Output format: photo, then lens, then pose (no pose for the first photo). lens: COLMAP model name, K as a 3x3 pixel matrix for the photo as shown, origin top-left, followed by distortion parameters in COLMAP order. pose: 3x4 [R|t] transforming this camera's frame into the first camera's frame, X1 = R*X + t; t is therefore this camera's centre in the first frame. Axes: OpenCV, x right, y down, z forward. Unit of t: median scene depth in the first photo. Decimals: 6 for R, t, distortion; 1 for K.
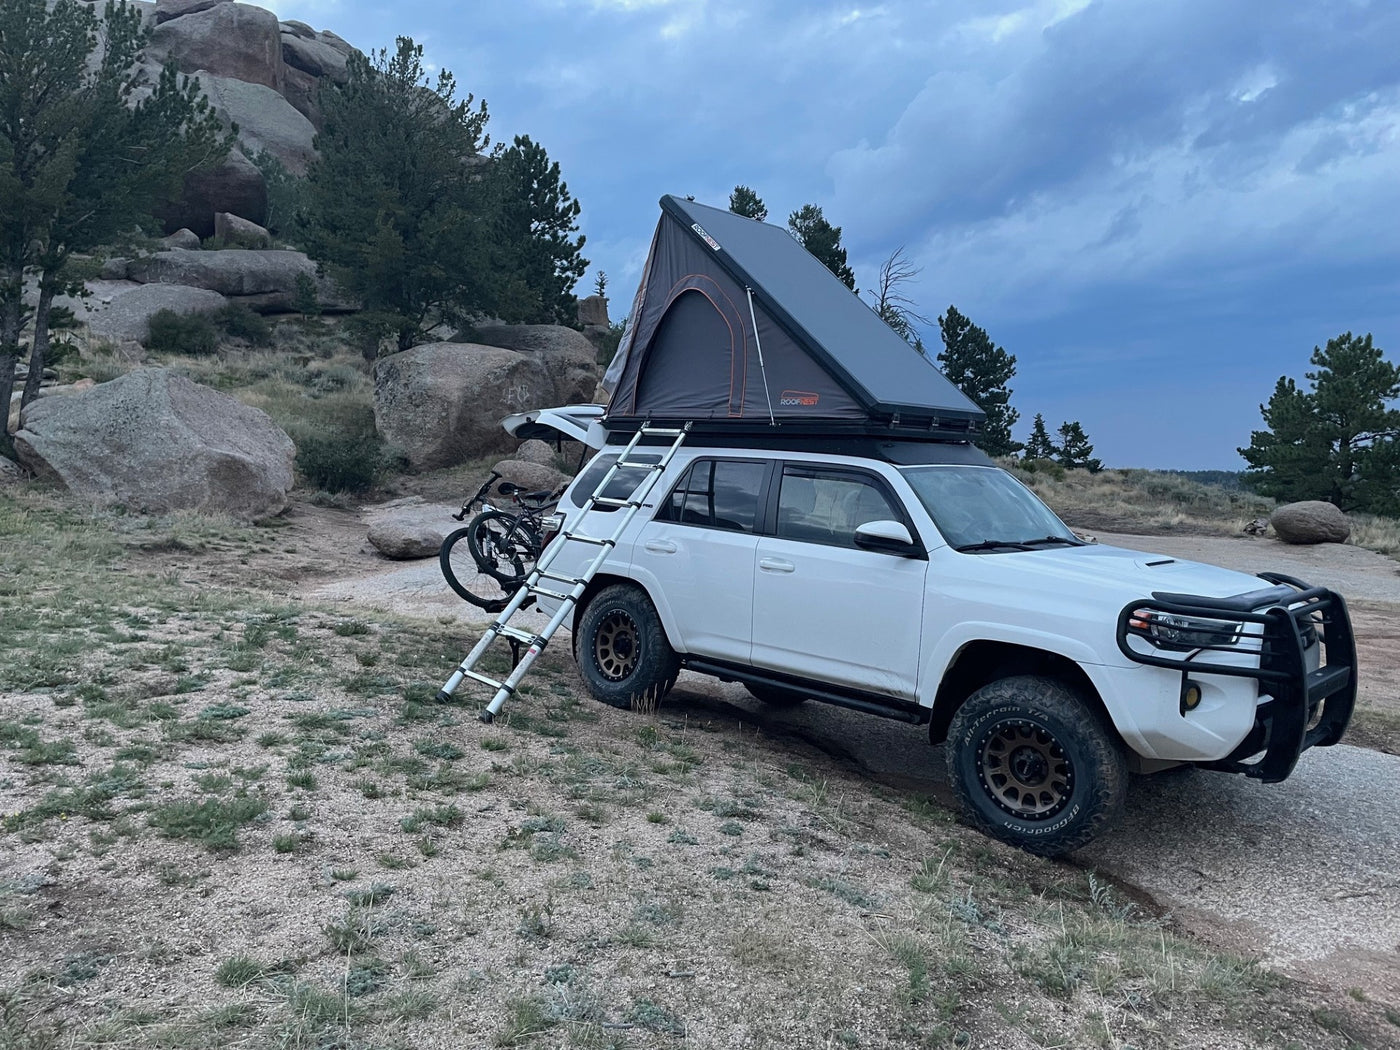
lens RADIAL K [[1076.6, 0, 672.5], [0, 1076.6, 510.2], [0, 0, 1]] dist [0.082823, -0.059772]
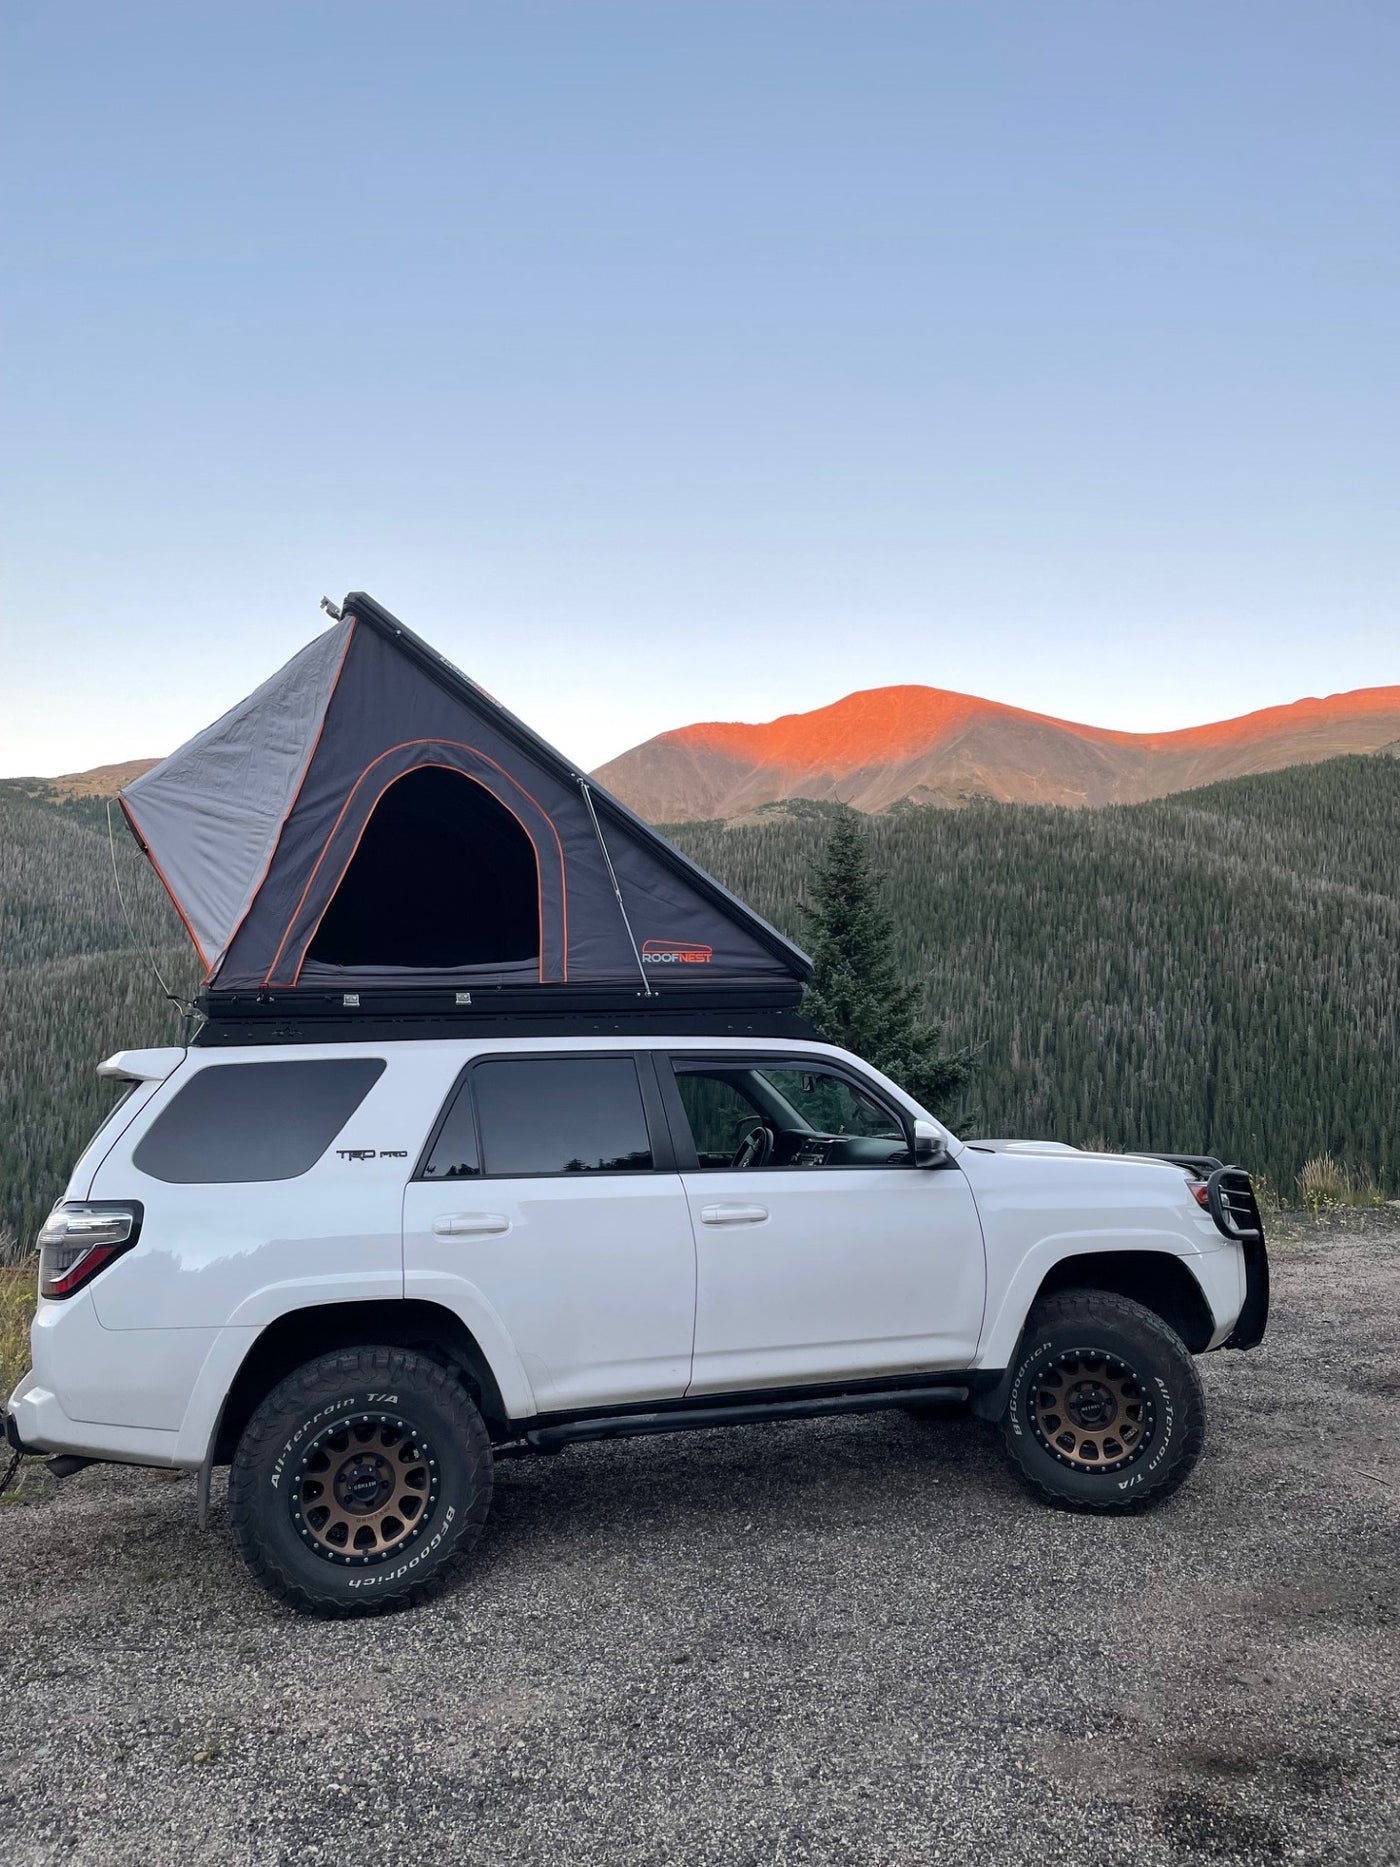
lens RADIAL K [[1435.7, 0, 699.6], [0, 1435.7, 918.0], [0, 0, 1]] dist [0.082823, -0.059772]
pose [[0.483302, 0.033873, 0.874798, -0.636384], [0.095273, 0.991281, -0.091019, -0.045267], [-0.870254, 0.127334, 0.475861, 0.580172]]
